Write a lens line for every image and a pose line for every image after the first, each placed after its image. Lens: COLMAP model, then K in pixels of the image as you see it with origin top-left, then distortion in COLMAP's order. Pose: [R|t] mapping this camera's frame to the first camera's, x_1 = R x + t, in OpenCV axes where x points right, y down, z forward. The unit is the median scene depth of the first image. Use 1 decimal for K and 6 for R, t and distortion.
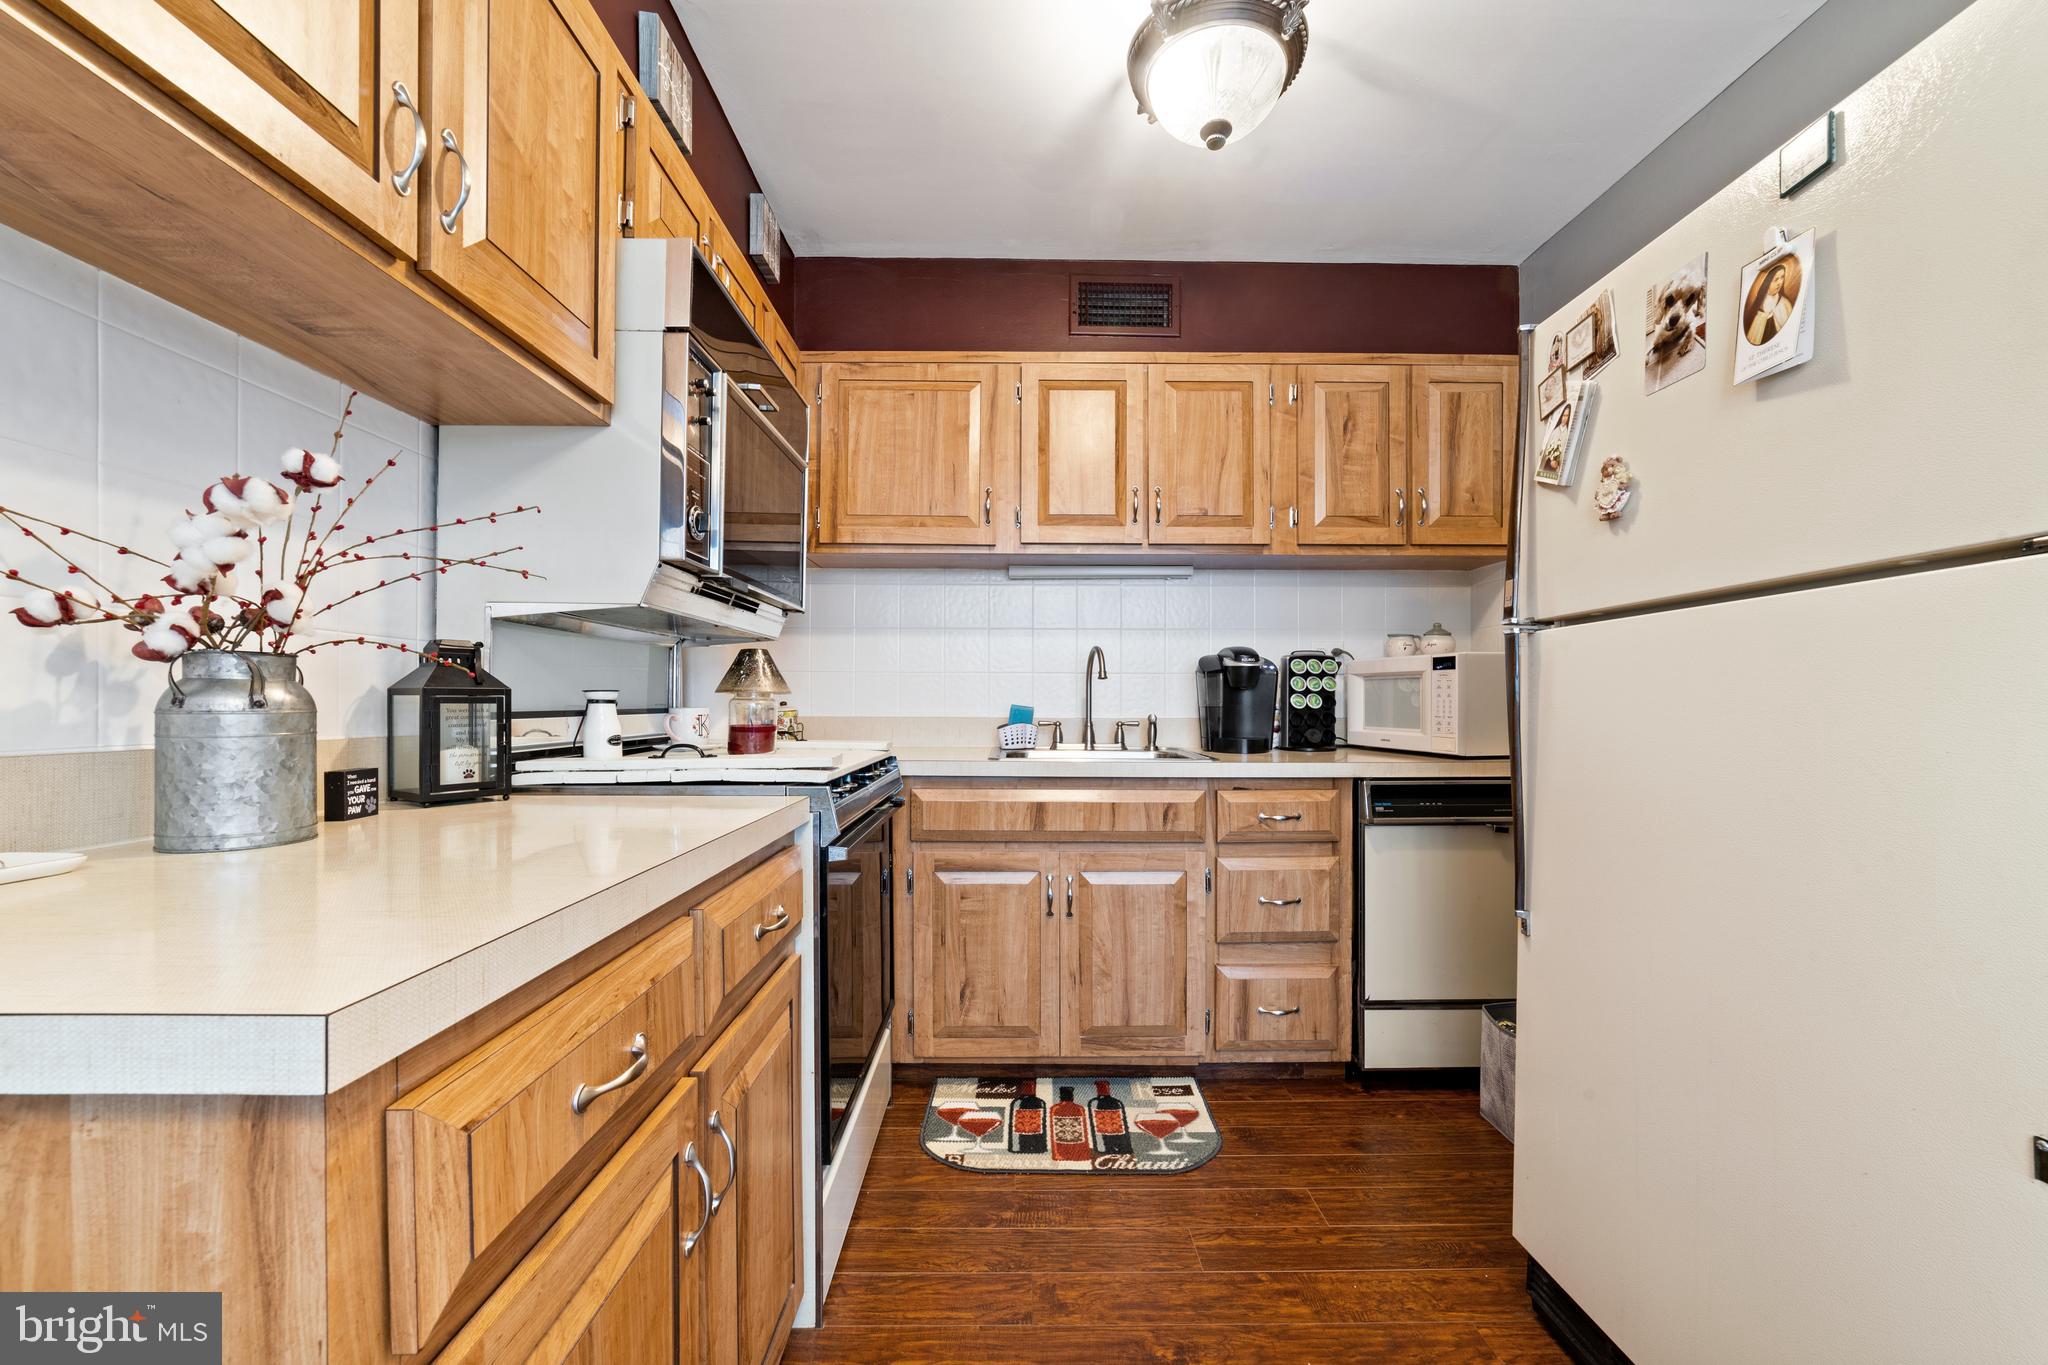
lens RADIAL K [[812.6, 0, 1024.0], [0, 812.6, 682.5], [0, 0, 1]] dist [-0.028522, 0.008525]
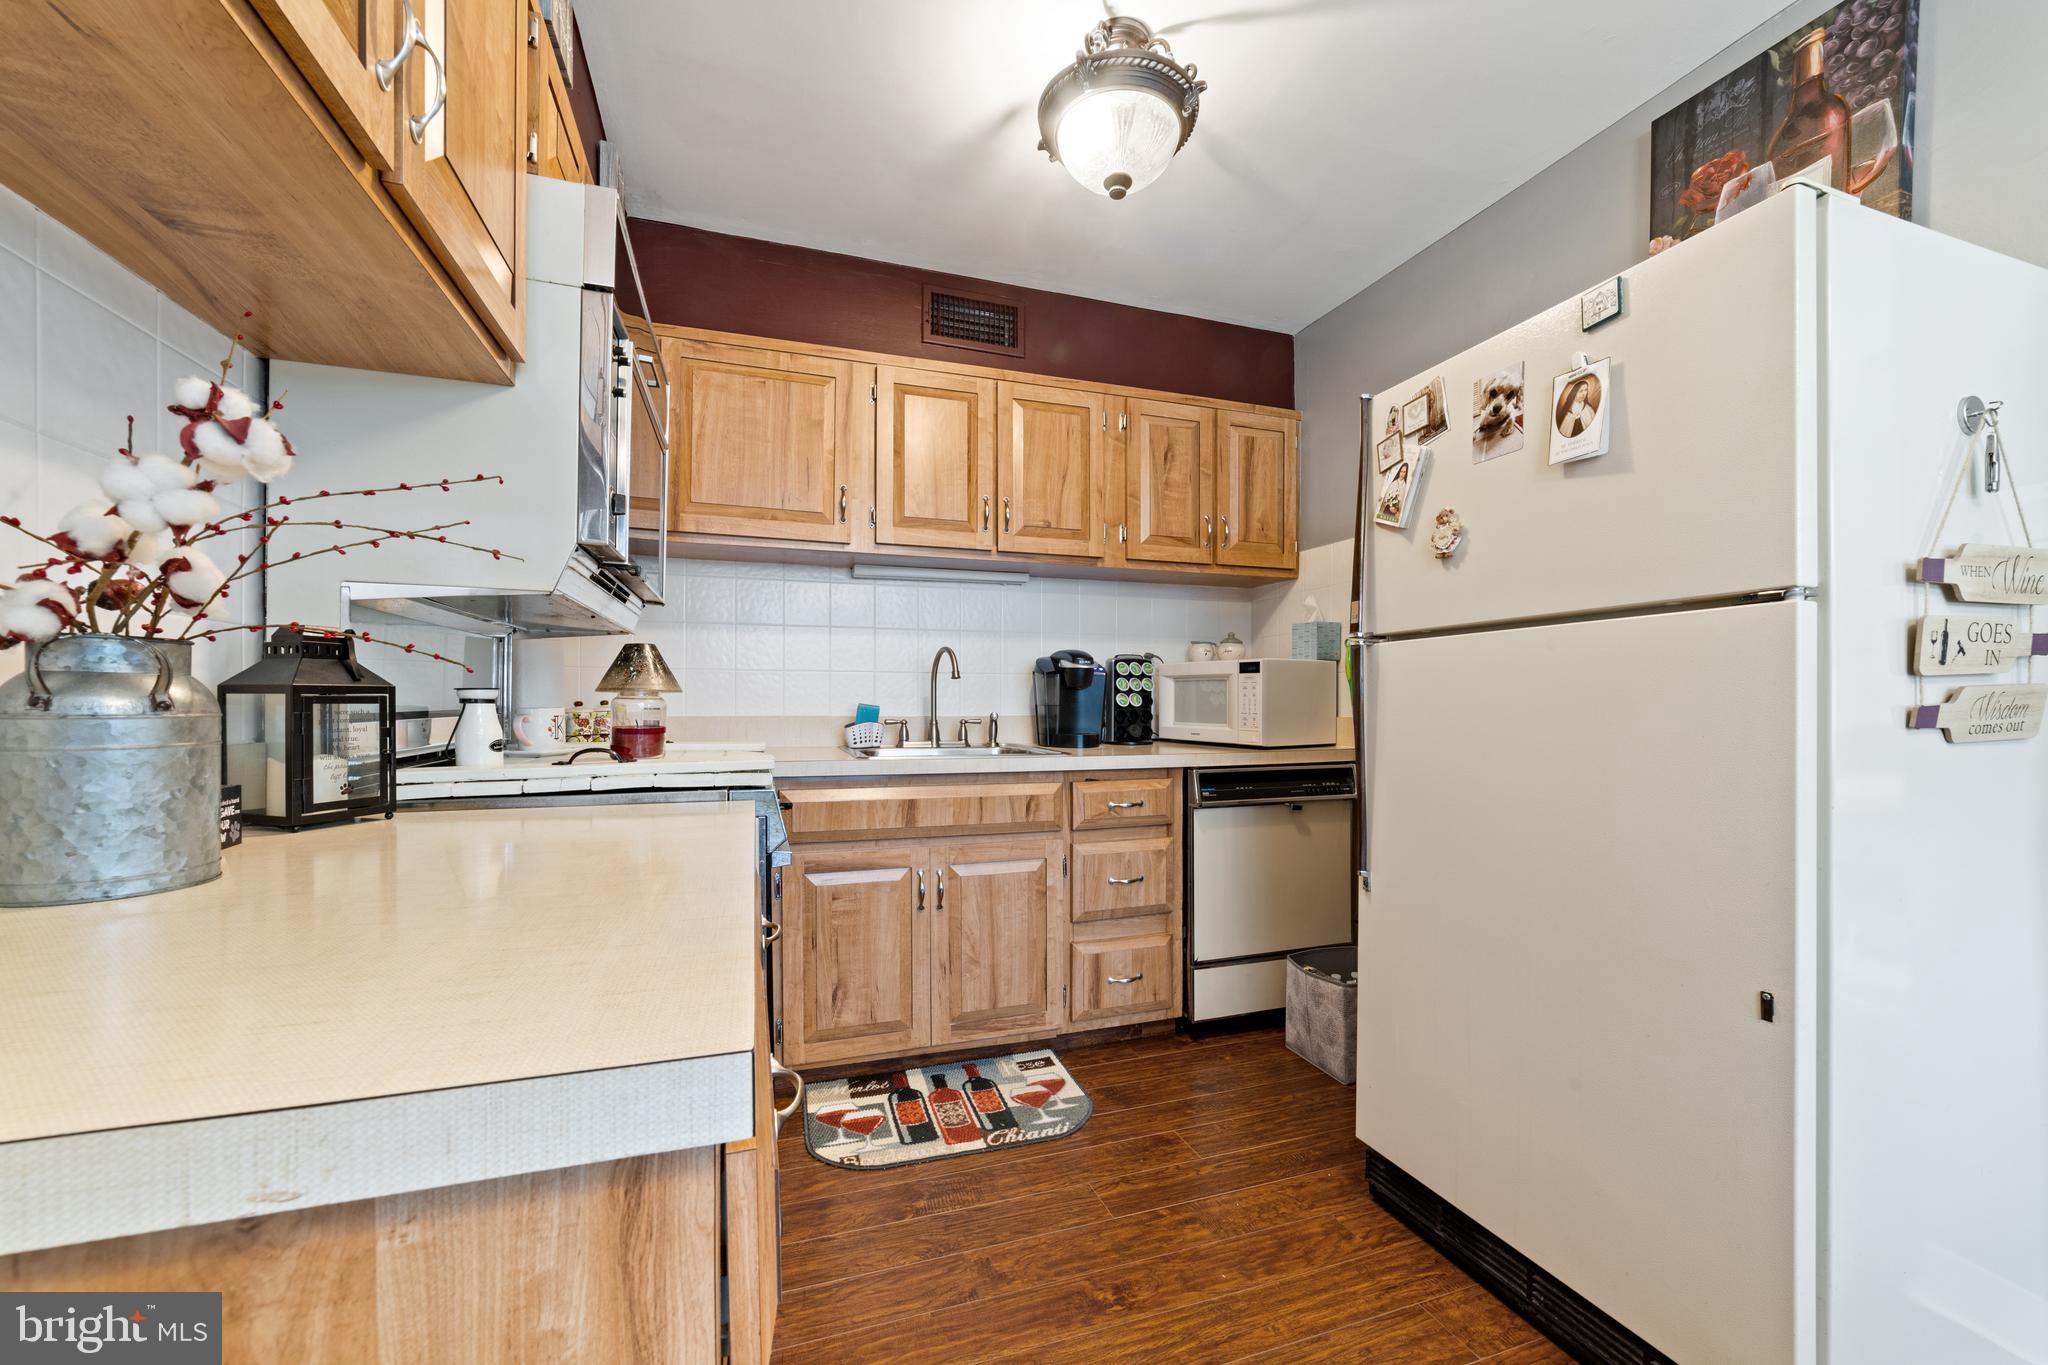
lens RADIAL K [[794.3, 0, 1024.0], [0, 794.3, 682.5], [0, 0, 1]] dist [-0.026534, 0.007710]
pose [[0.949858, 0.006771, 0.312607, -0.212699], [-0.007270, 0.999973, 0.000429, -0.000814], [-0.312596, -0.002680, 0.949882, 0.013213]]
